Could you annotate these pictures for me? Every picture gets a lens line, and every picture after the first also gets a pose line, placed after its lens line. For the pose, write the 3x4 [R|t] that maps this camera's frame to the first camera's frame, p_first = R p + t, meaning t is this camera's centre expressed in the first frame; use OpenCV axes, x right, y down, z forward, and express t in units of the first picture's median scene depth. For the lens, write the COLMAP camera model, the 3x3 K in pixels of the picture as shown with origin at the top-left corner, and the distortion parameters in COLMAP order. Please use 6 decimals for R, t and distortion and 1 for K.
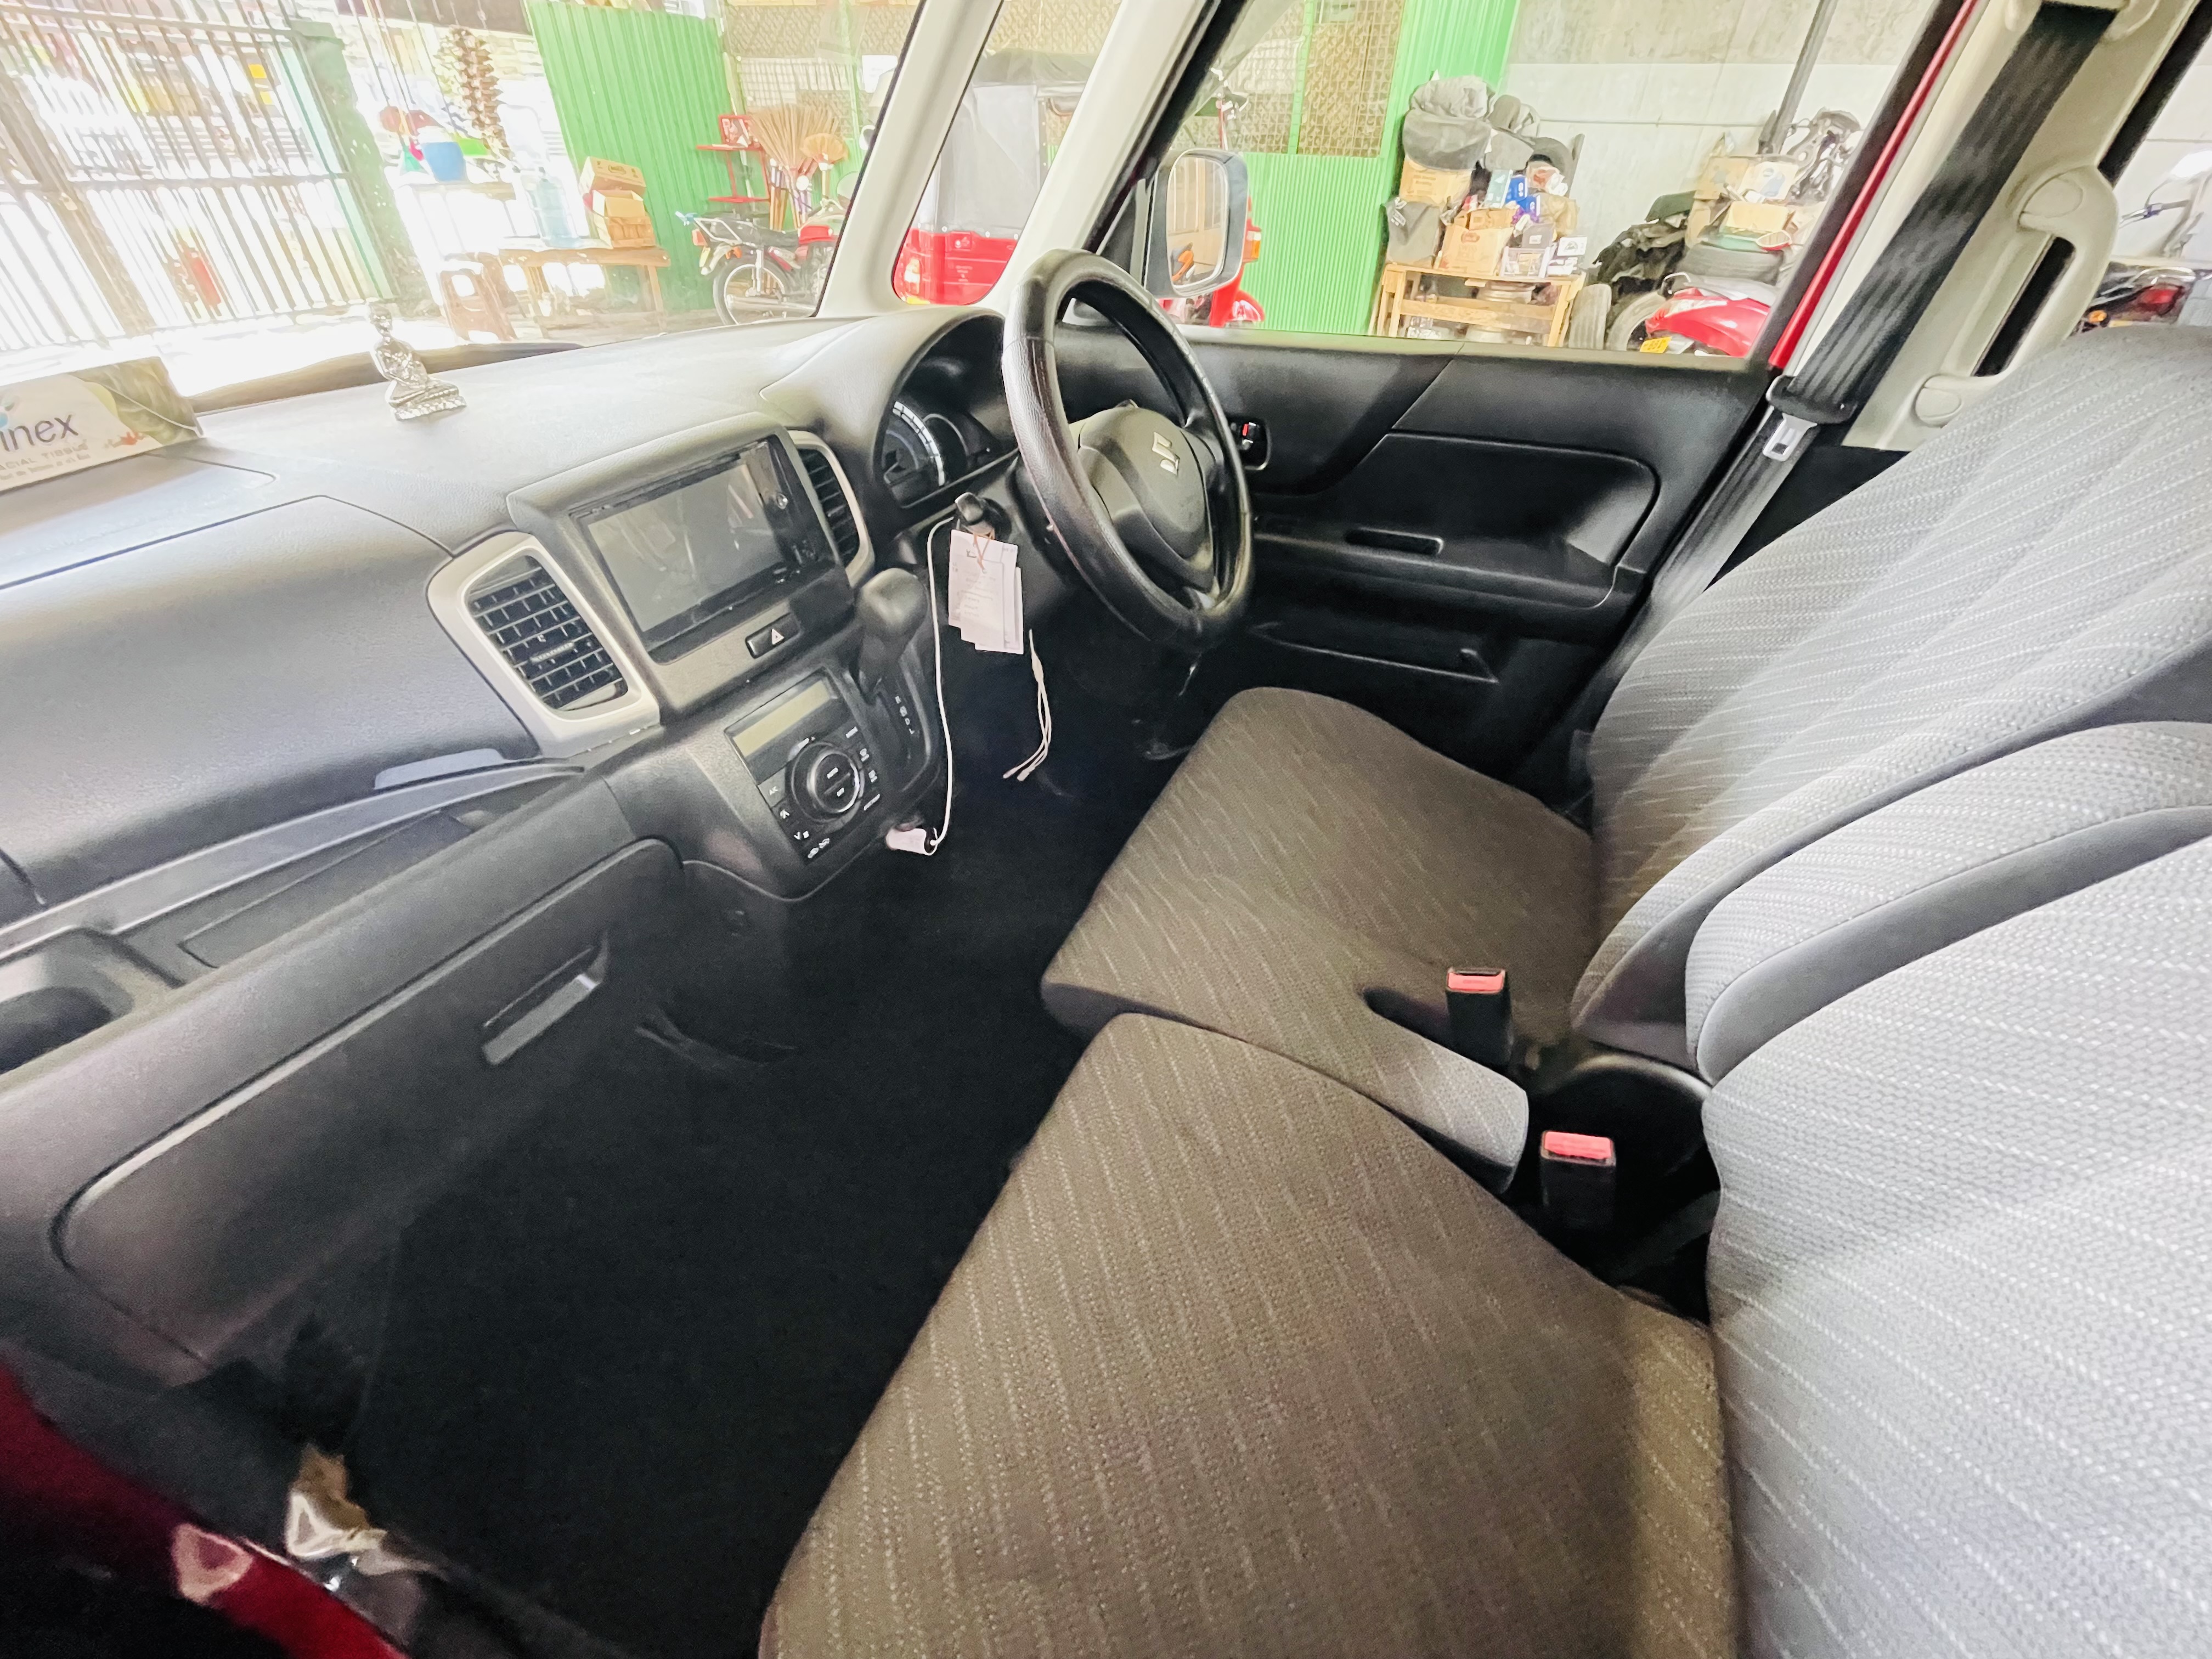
lens RADIAL K [[869.4, 0, 1118.1], [0, 869.4, 836.9], [0, 0, 1]] dist [-0.002915, -0.000425]
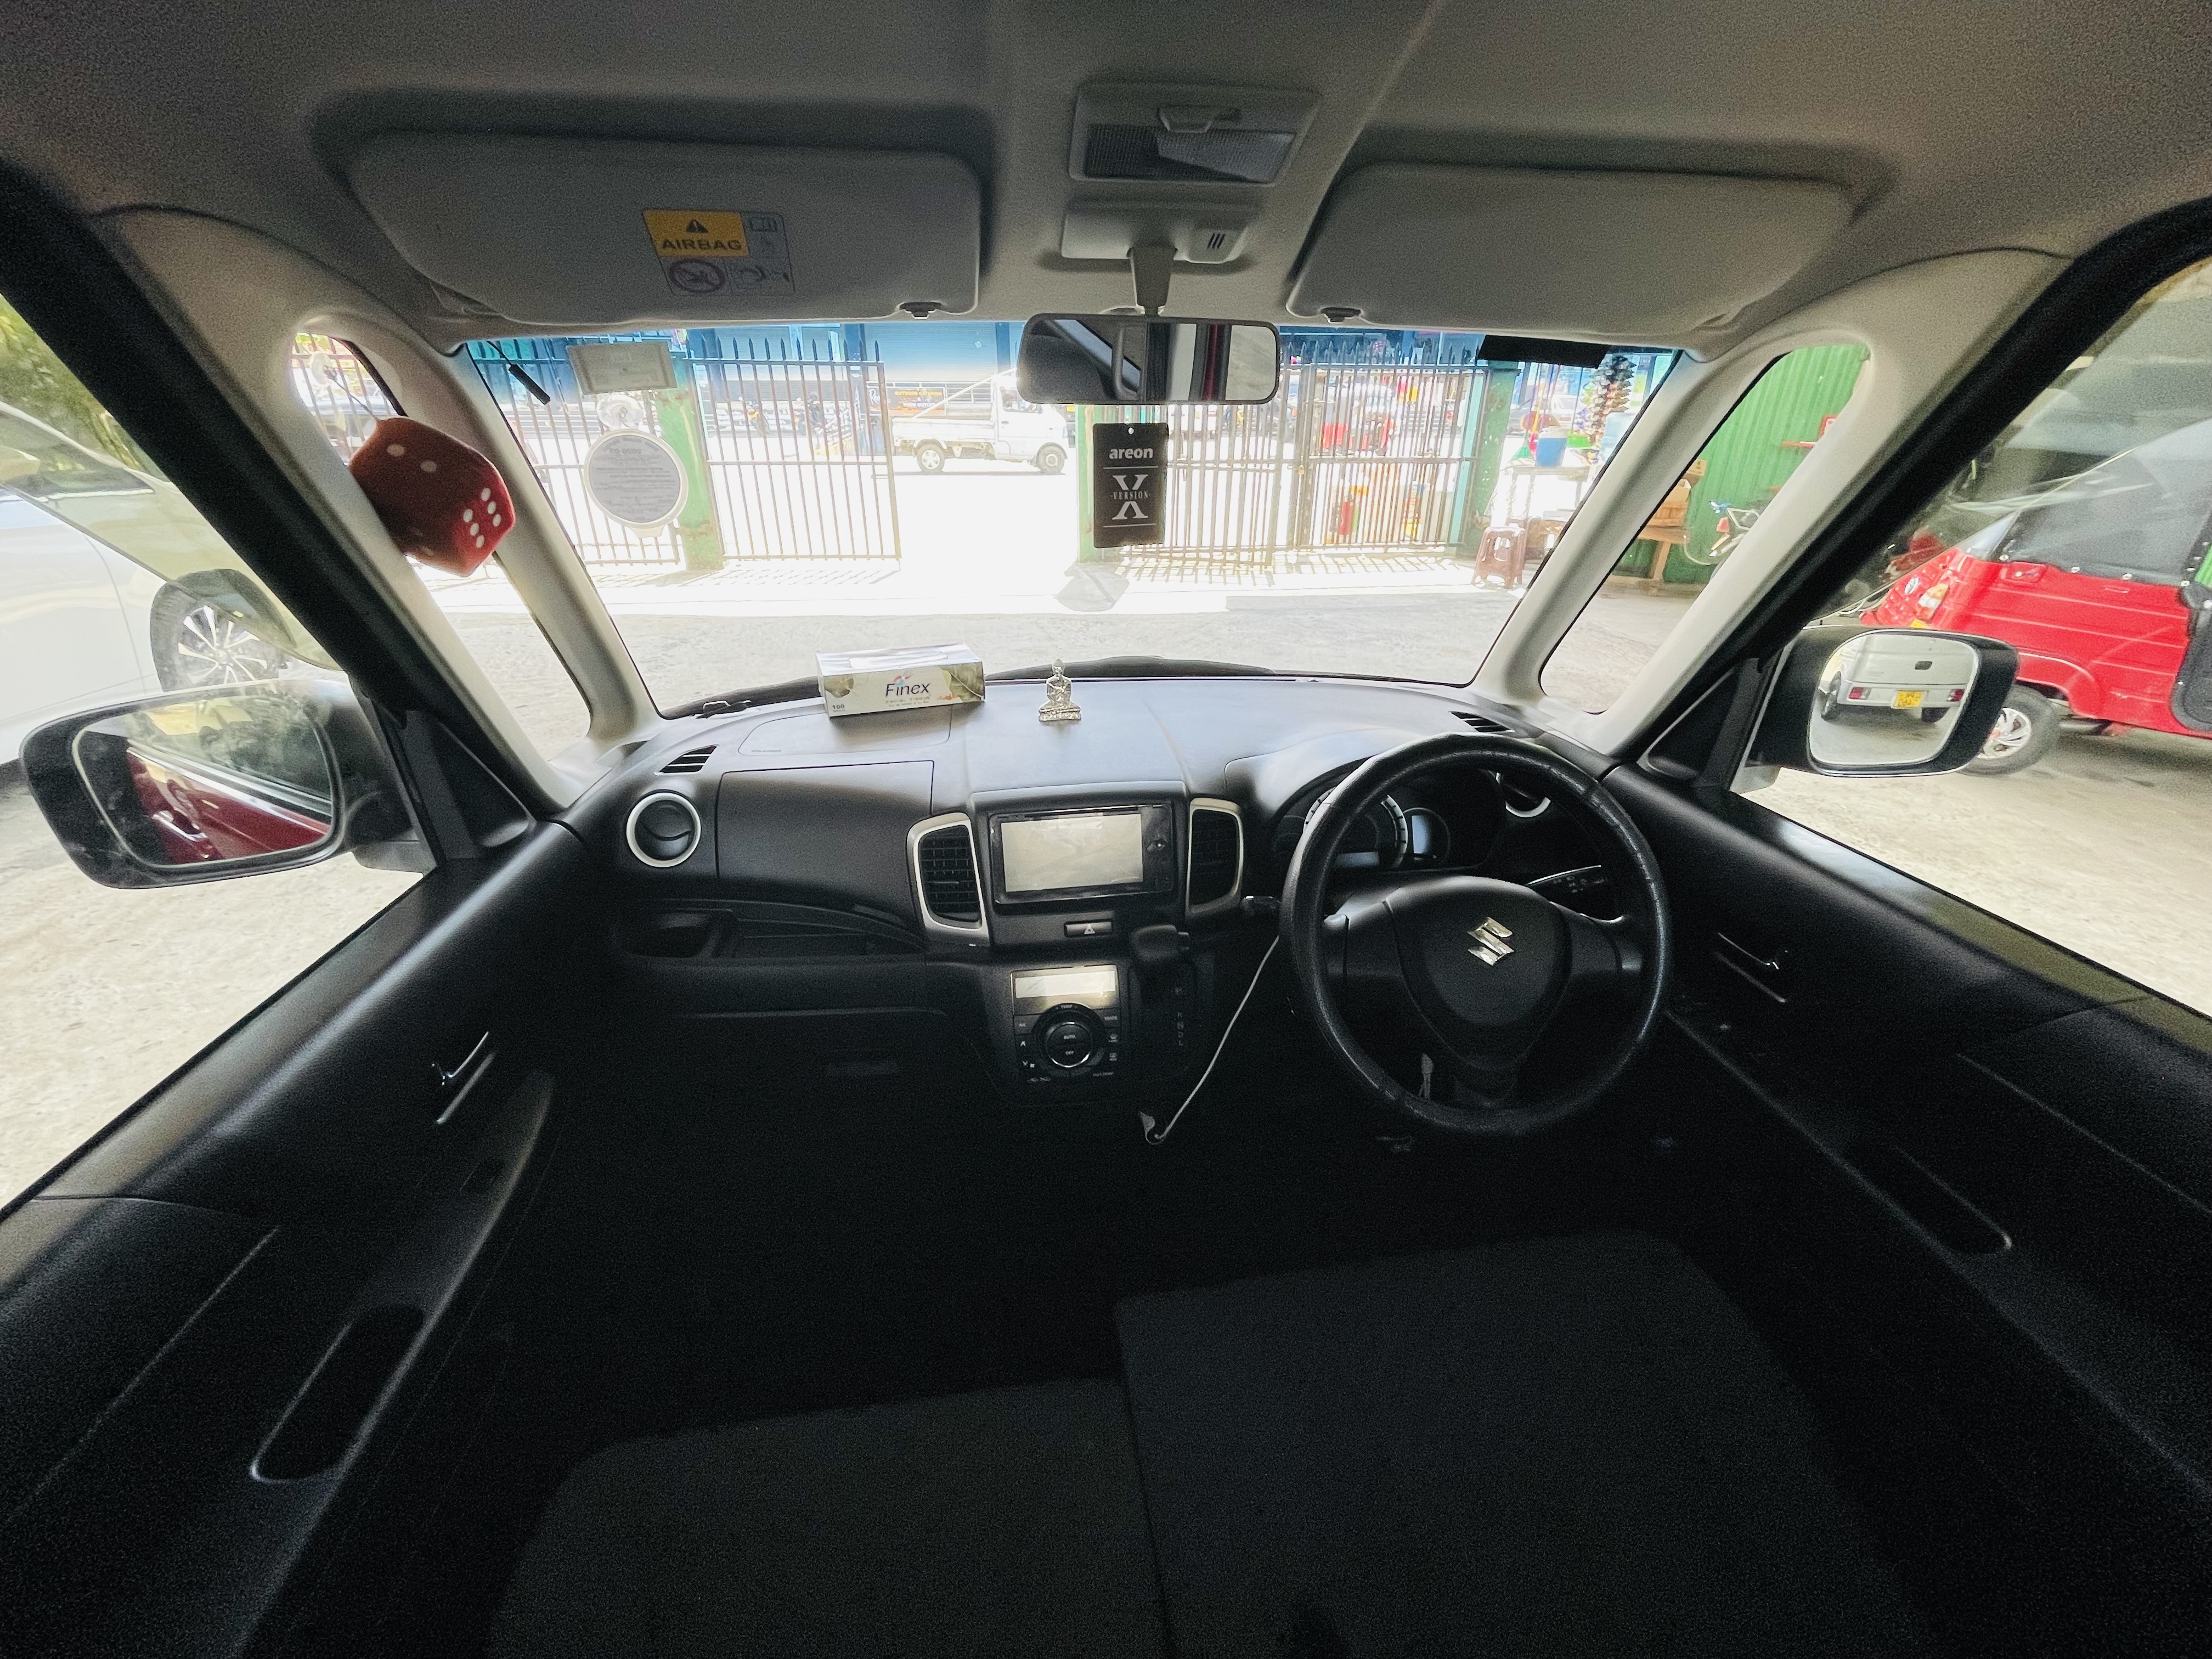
lens RADIAL K [[869.4, 0, 1118.1], [0, 869.4, 836.9], [0, 0, 1]] dist [-0.002915, -0.000425]
pose [[0.536287, 0.358219, -0.764248, 0.631604], [-0.525019, 0.850553, 0.030256, -0.431122], [0.660872, 0.385019, 0.644212, 0.110098]]
